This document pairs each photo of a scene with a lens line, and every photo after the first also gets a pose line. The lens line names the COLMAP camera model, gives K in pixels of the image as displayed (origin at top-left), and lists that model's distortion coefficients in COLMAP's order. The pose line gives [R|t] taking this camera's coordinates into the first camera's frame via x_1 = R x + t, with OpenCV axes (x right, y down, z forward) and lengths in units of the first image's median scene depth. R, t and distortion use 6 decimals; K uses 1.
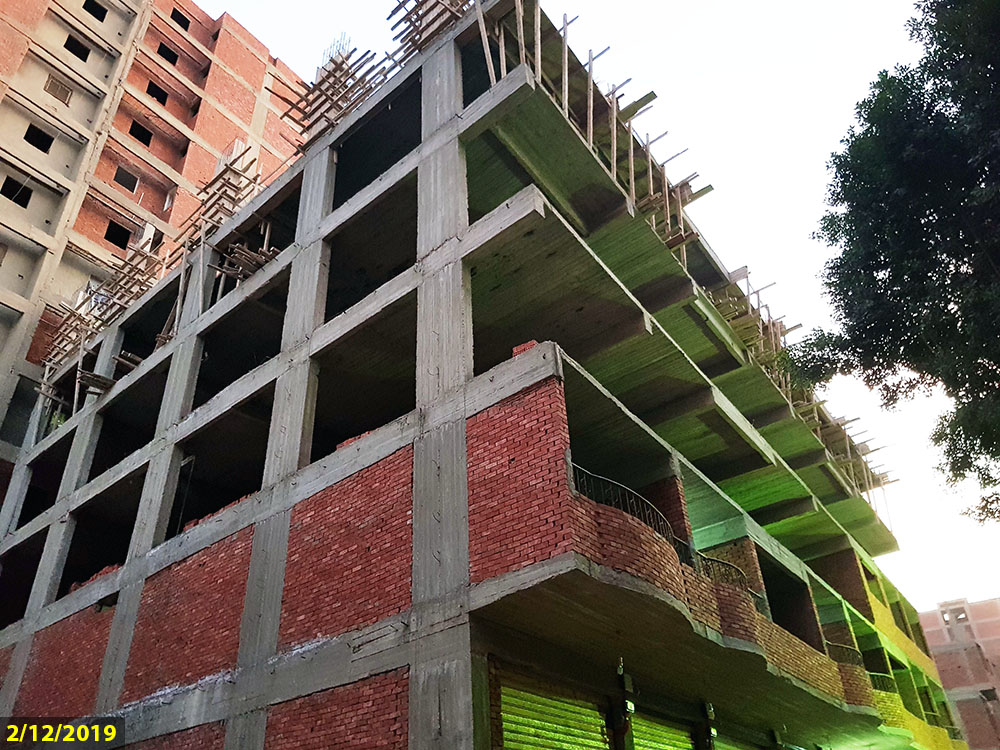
lens RADIAL K [[782.5, 0, 492.2], [0, 782.5, 369.3], [0, 0, 1]] dist [0.088590, -0.156732]
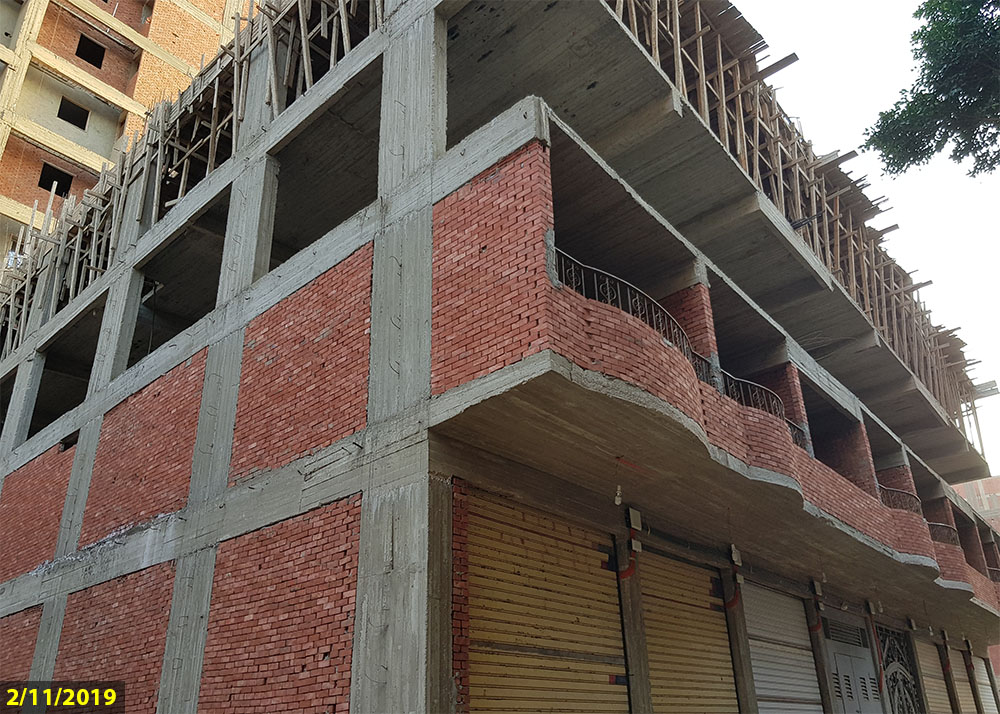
lens RADIAL K [[828.1, 0, 497.3], [0, 828.1, 351.8], [0, 0, 1]] dist [0.172584, -0.348122]
pose [[0.998940, -0.005727, -0.045680, 0.072996], [0.012552, 0.988521, 0.150564, 0.086932], [0.044294, -0.150978, 0.987544, 0.137956]]
